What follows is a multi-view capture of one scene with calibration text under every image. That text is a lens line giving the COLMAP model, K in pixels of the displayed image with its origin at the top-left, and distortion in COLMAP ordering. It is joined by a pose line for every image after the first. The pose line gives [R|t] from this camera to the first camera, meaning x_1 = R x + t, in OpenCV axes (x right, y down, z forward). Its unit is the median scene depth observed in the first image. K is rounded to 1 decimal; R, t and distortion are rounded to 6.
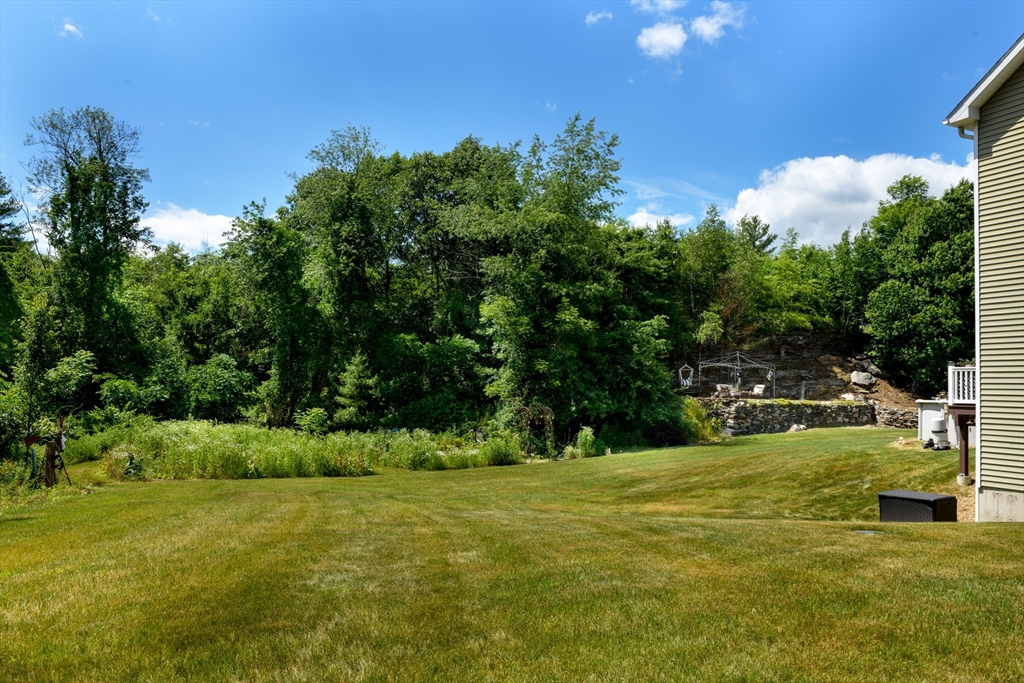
lens RADIAL K [[857.0, 0, 512.0], [0, 857.0, 341.5], [0, 0, 1]] dist [-0.044817, -0.005309]
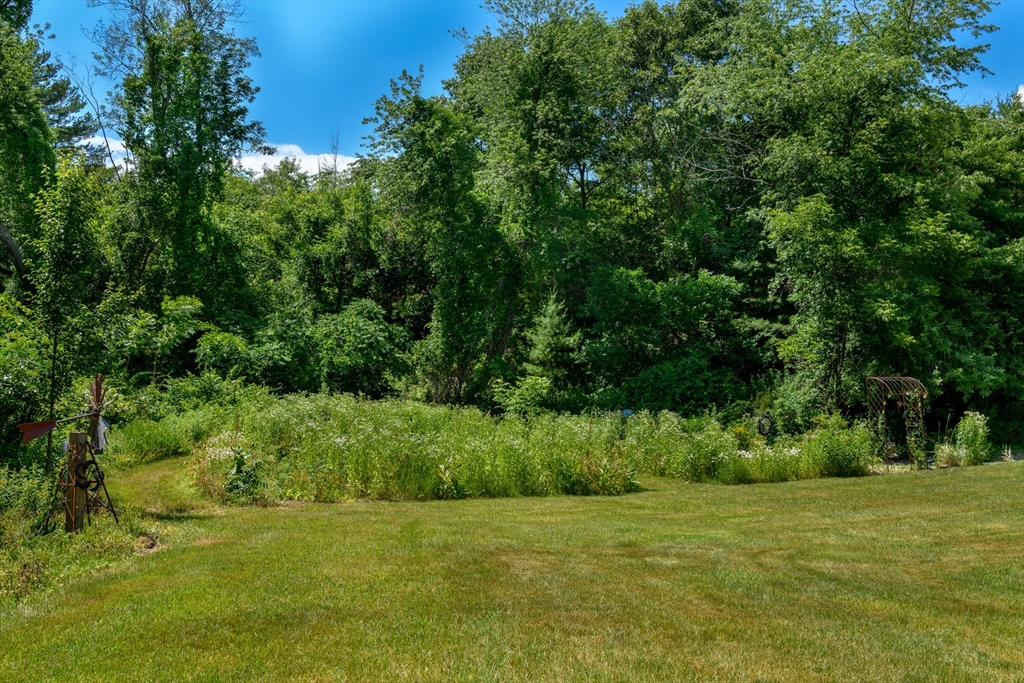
lens RADIAL K [[1123.3, 0, 512.0], [0, 1123.3, 341.5], [0, 0, 1]] dist [-0.006450, 0.000986]
pose [[0.983595, 0.004165, -0.180345, -0.057739], [0.003200, 0.999173, 0.040524, 0.012889], [0.180365, -0.040437, 0.982768, 0.128312]]
